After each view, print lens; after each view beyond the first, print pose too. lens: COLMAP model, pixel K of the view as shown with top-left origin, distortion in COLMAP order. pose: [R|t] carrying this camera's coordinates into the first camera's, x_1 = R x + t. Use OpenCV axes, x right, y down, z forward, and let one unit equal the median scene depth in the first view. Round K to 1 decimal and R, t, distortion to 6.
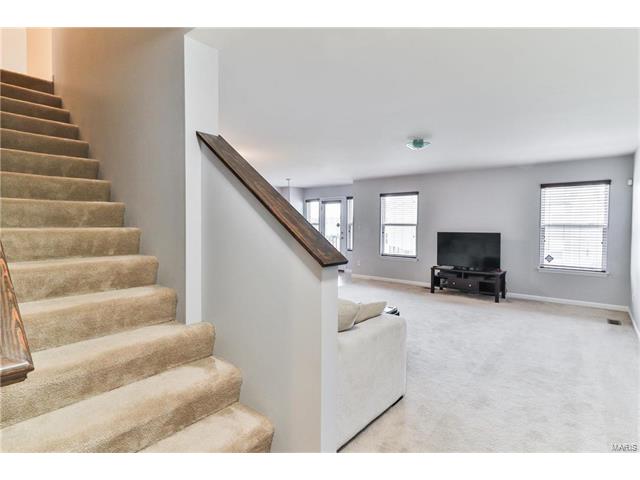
lens RADIAL K [[321.8, 0, 318.7], [0, 321.8, 236.6], [0, 0, 1]] dist [0.007026, -0.000835]
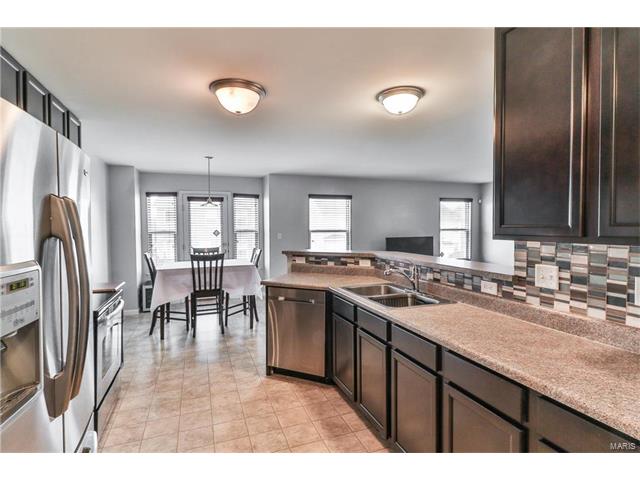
lens RADIAL K [[321.8, 0, 318.7], [0, 321.8, 236.6], [0, 0, 1]] dist [0.007026, -0.000835]
pose [[0.498076, -0.033830, 0.866473, -0.483690], [0.047148, 0.998817, 0.011896, -0.030450], [-0.865850, 0.034927, 0.499082, 0.532535]]
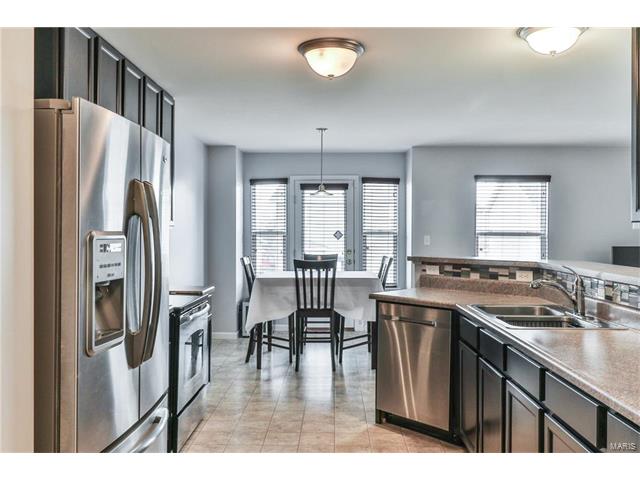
lens RADIAL K [[511.8, 0, 320.0], [0, 511.8, 240.0], [0, 0, 1]] dist [-0.008120, -0.000306]
pose [[0.778373, -0.013505, 0.627656, -0.498803], [0.027841, 0.999528, -0.013021, -0.022219], [-0.627184, 0.027610, 0.778382, 0.480273]]
